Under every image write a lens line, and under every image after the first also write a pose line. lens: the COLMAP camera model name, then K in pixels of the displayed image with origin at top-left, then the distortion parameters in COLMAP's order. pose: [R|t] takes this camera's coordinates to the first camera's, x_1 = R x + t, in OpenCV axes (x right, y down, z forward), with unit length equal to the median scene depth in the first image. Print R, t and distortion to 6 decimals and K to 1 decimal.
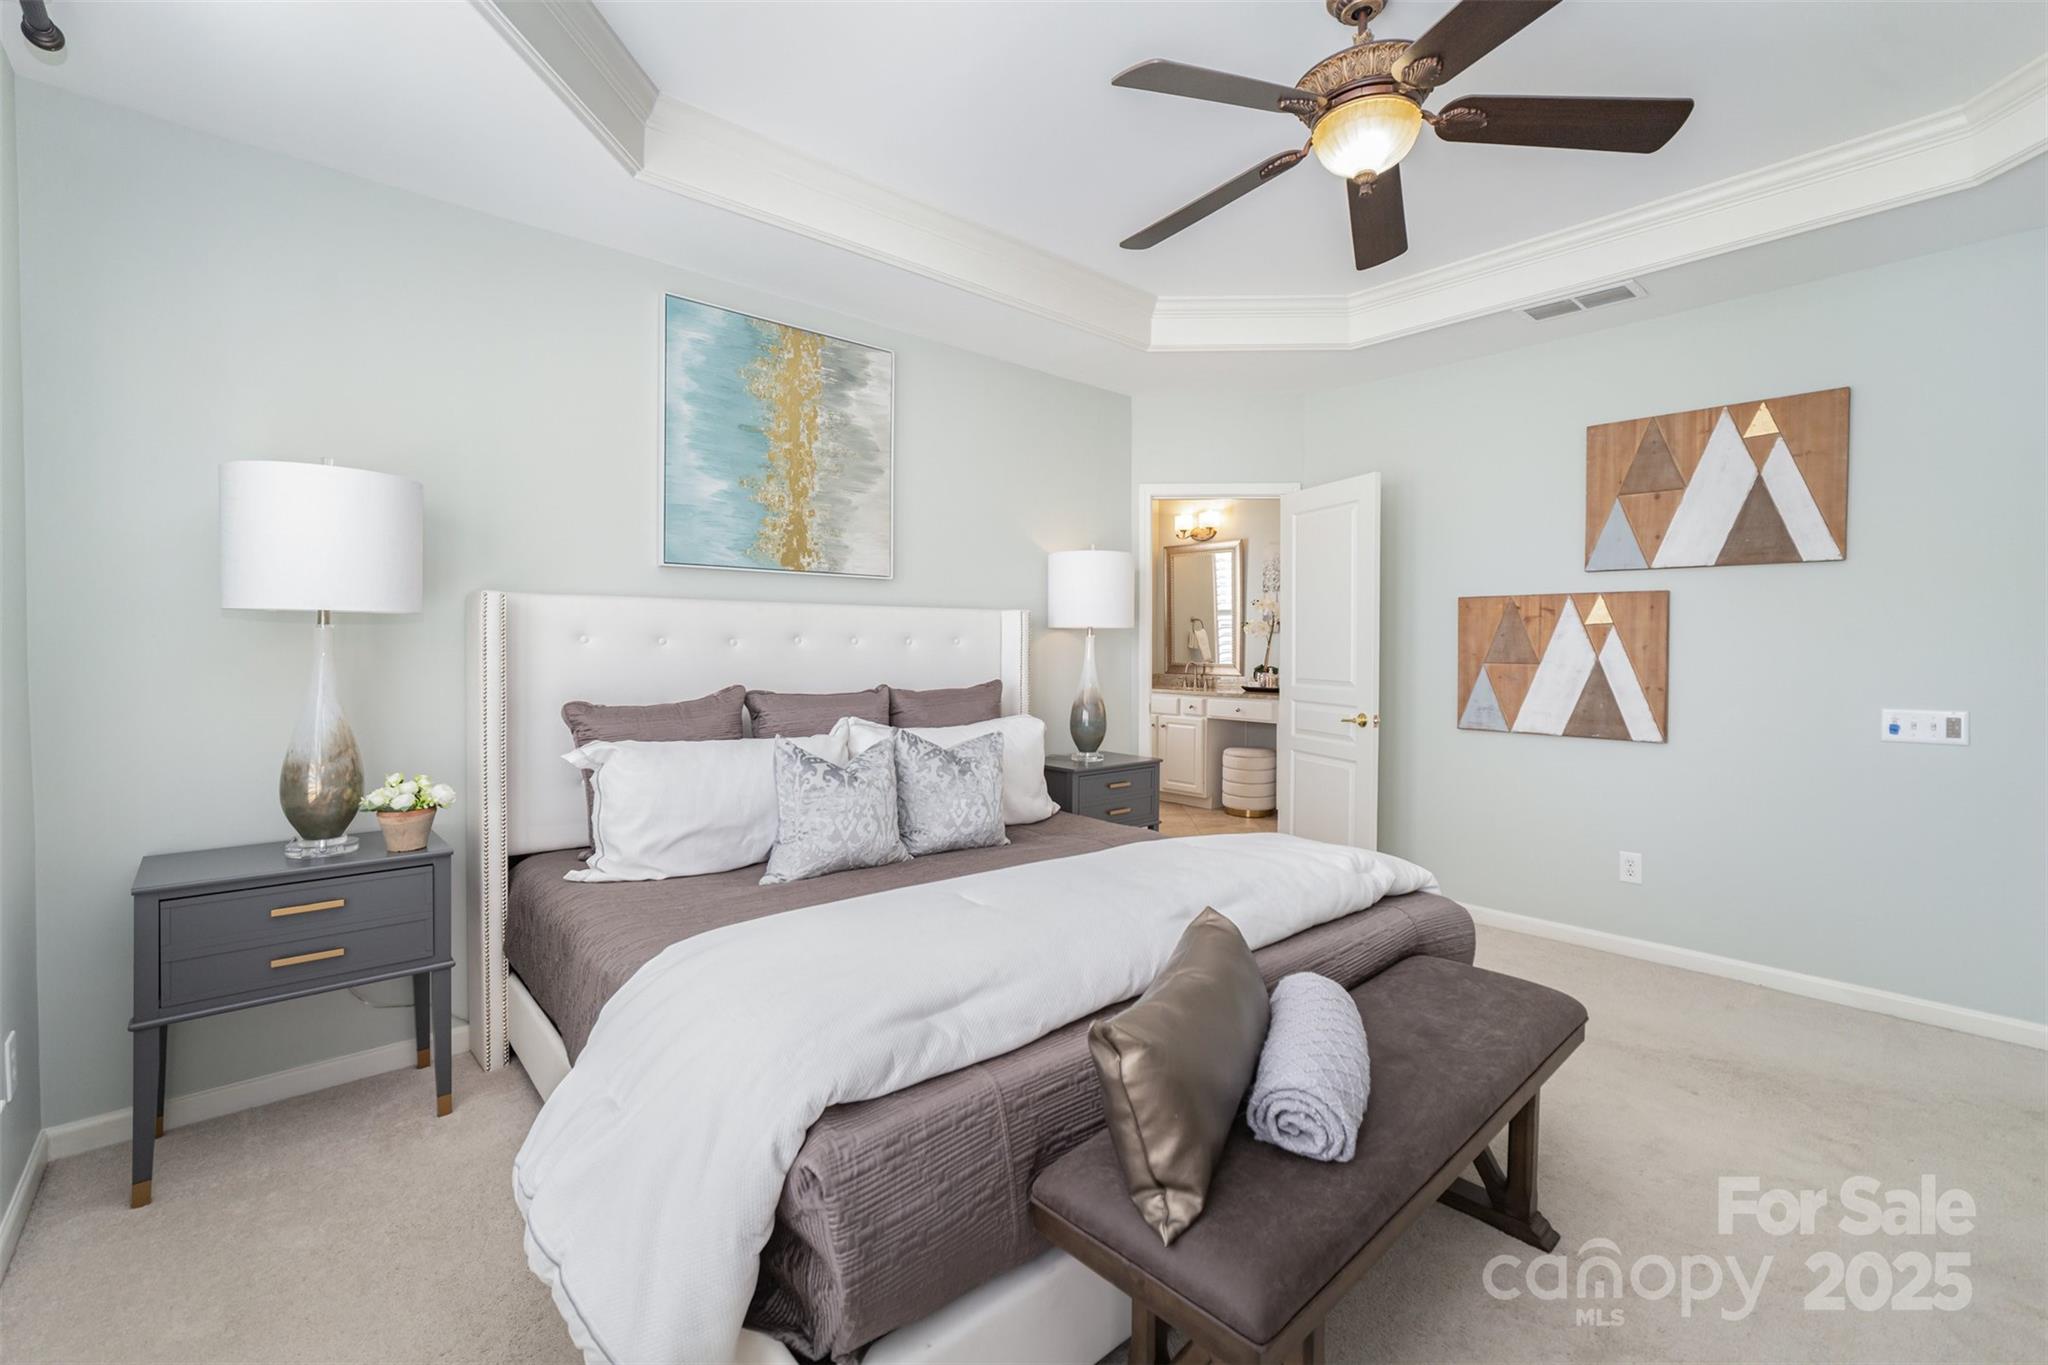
lens RADIAL K [[919.9, 0, 1019.5], [0, 919.9, 647.0], [0, 0, 1]] dist [-0.019538, 0.011060]
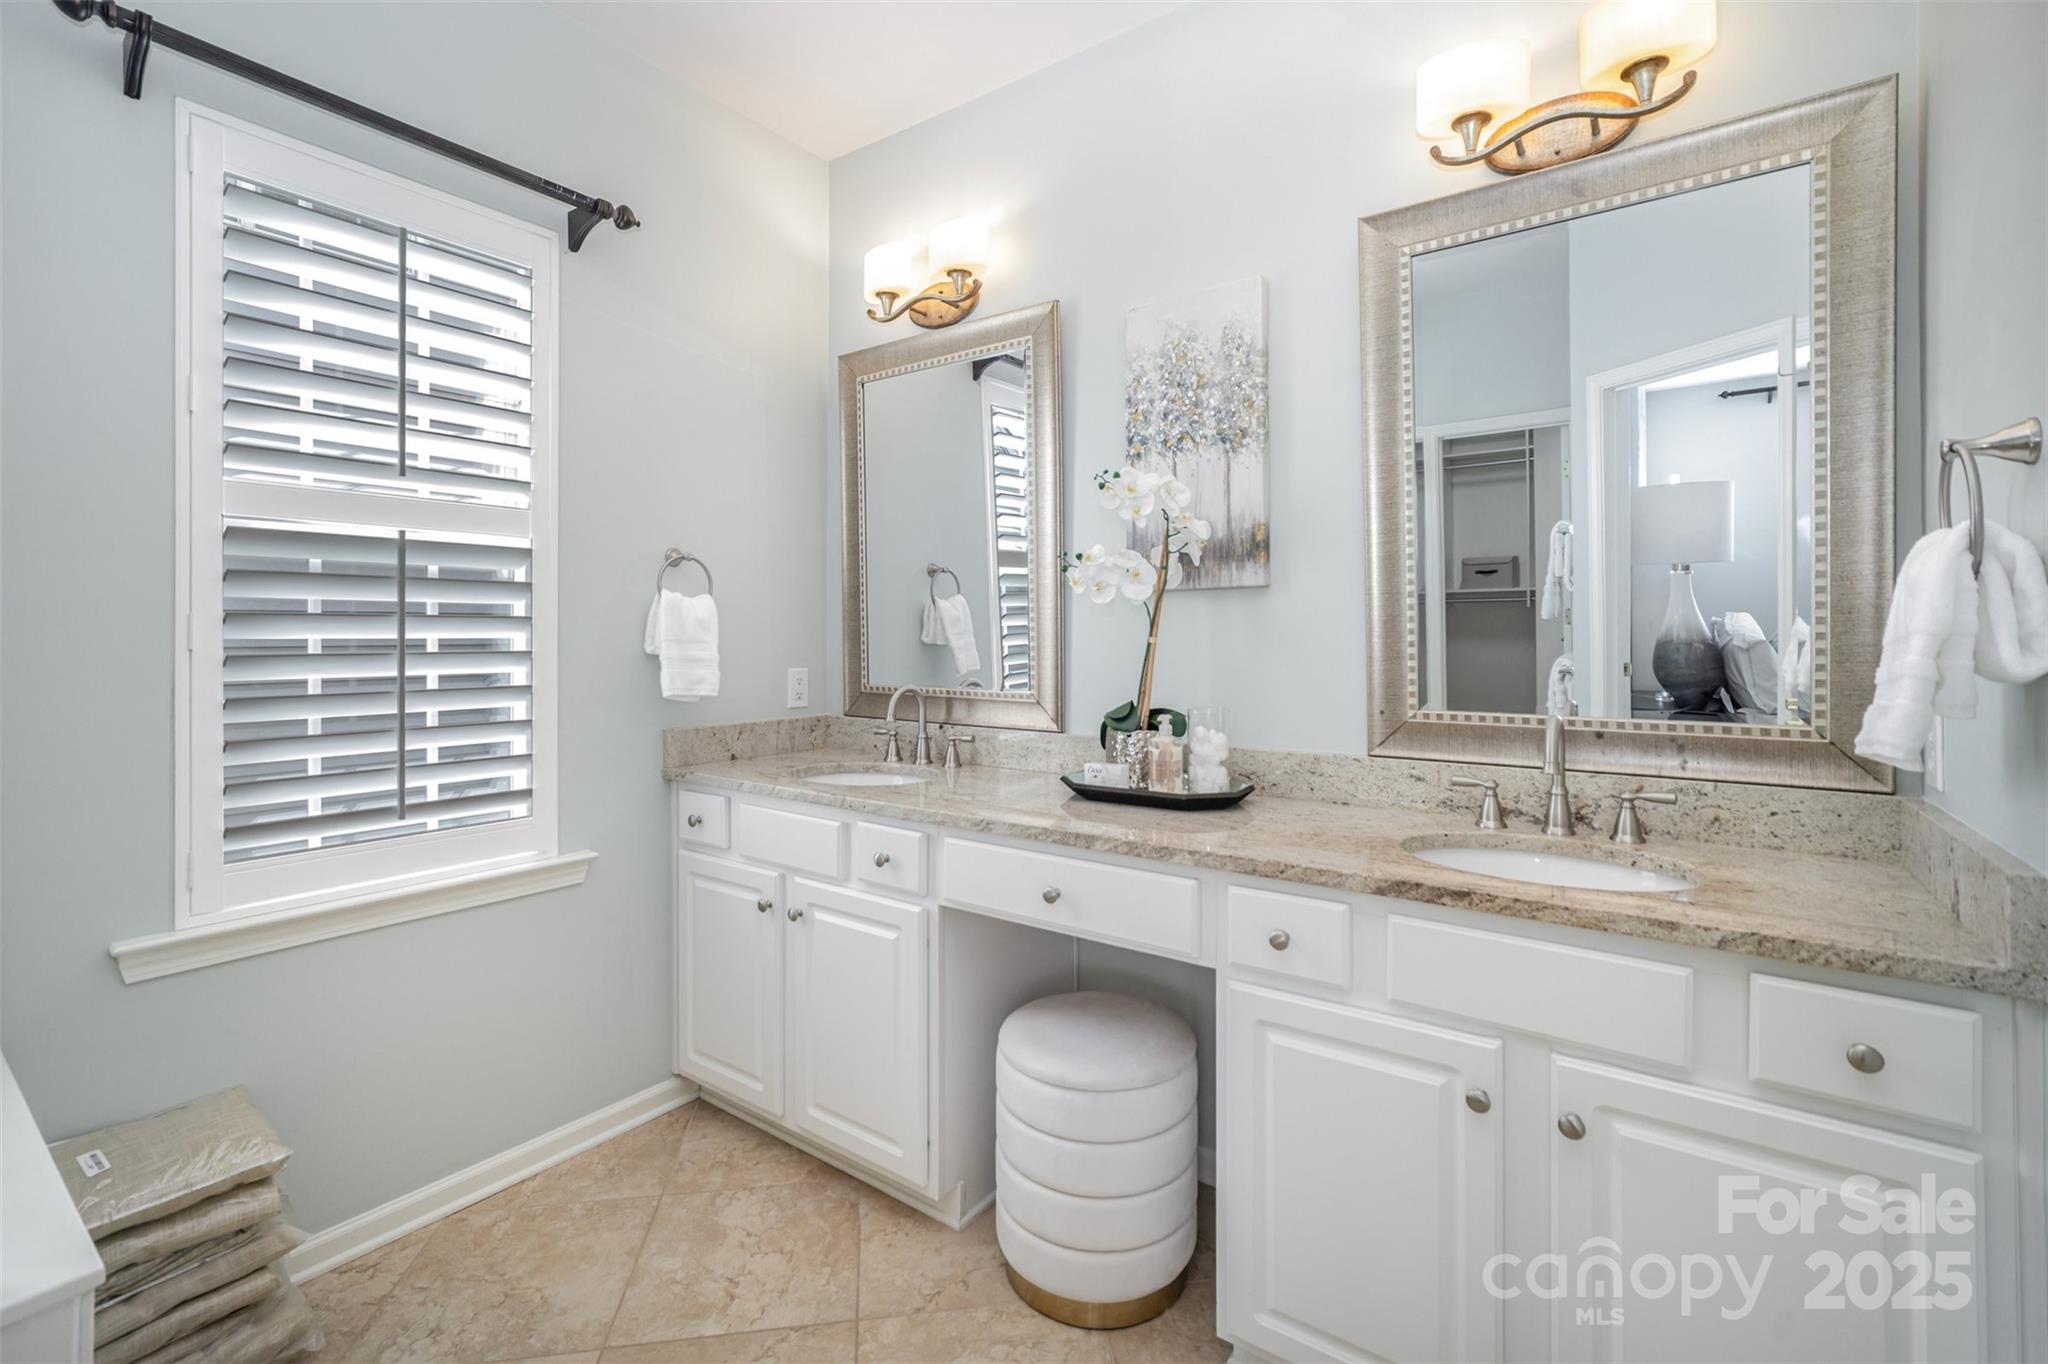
lens RADIAL K [[919.9, 0, 1019.5], [0, 919.9, 646.5], [0, 0, 1]] dist [-0.019538, 0.011060]
pose [[0.977778, -0.007407, 0.209513, 0.168039], [0.006266, 0.999962, 0.006108, 0.000204], [-0.209550, -0.004660, 0.977787, 0.718228]]
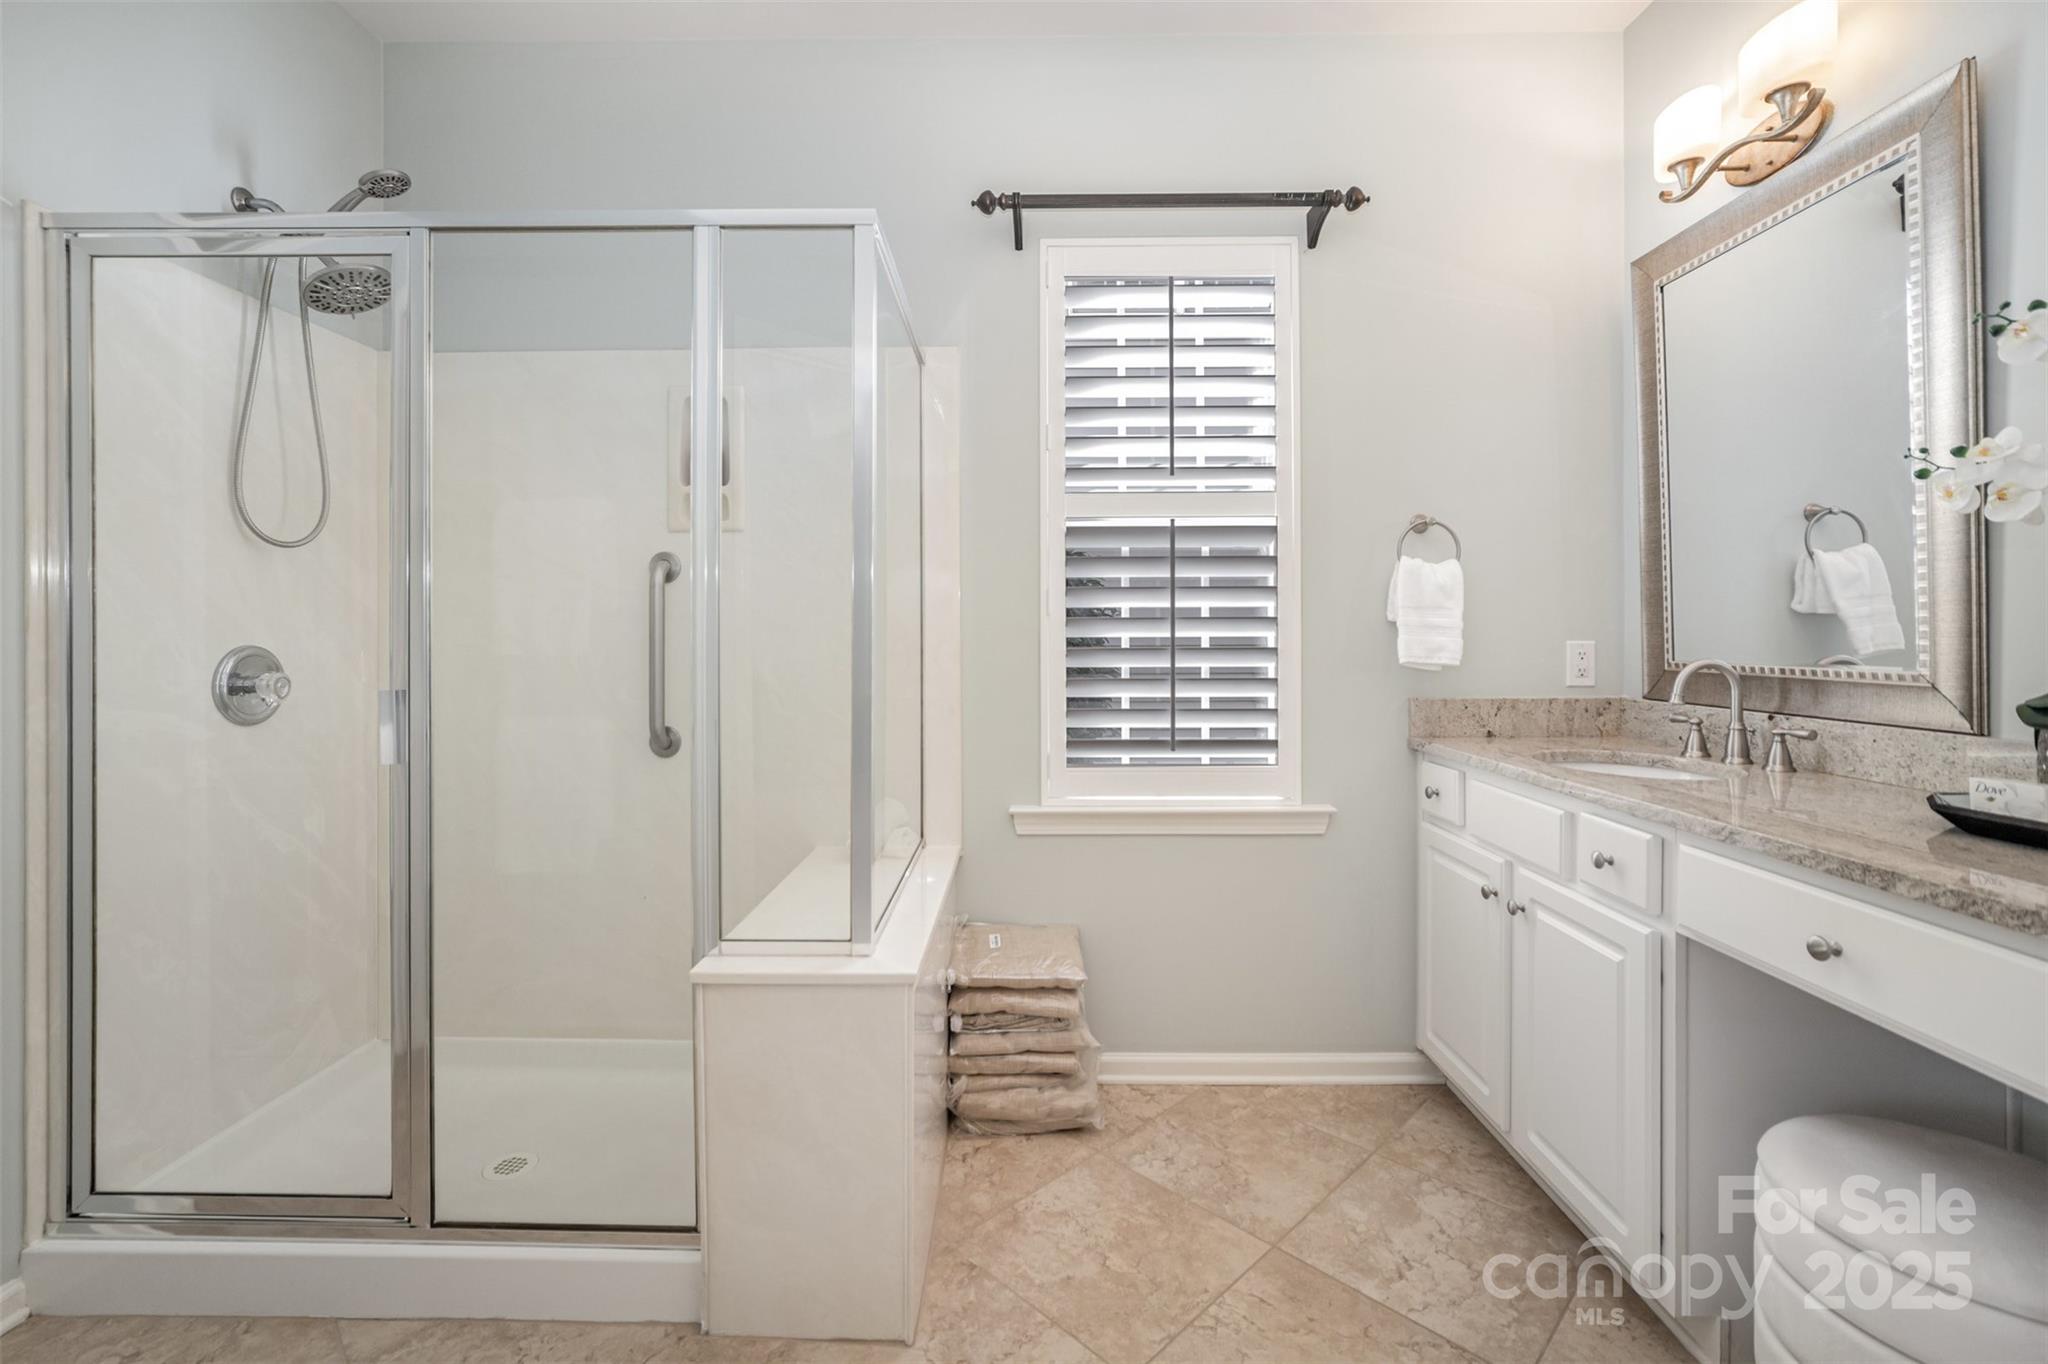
lens RADIAL K [[888.1, 0, 970.3], [0, 888.1, 640.2], [0, 0, 1]] dist [-0.016318, 0.010374]
pose [[0.729641, 0.003881, -0.683819, 0.219316], [-0.000206, 0.999985, 0.005455, 0.009938], [0.683830, -0.003840, 0.729631, 0.730596]]
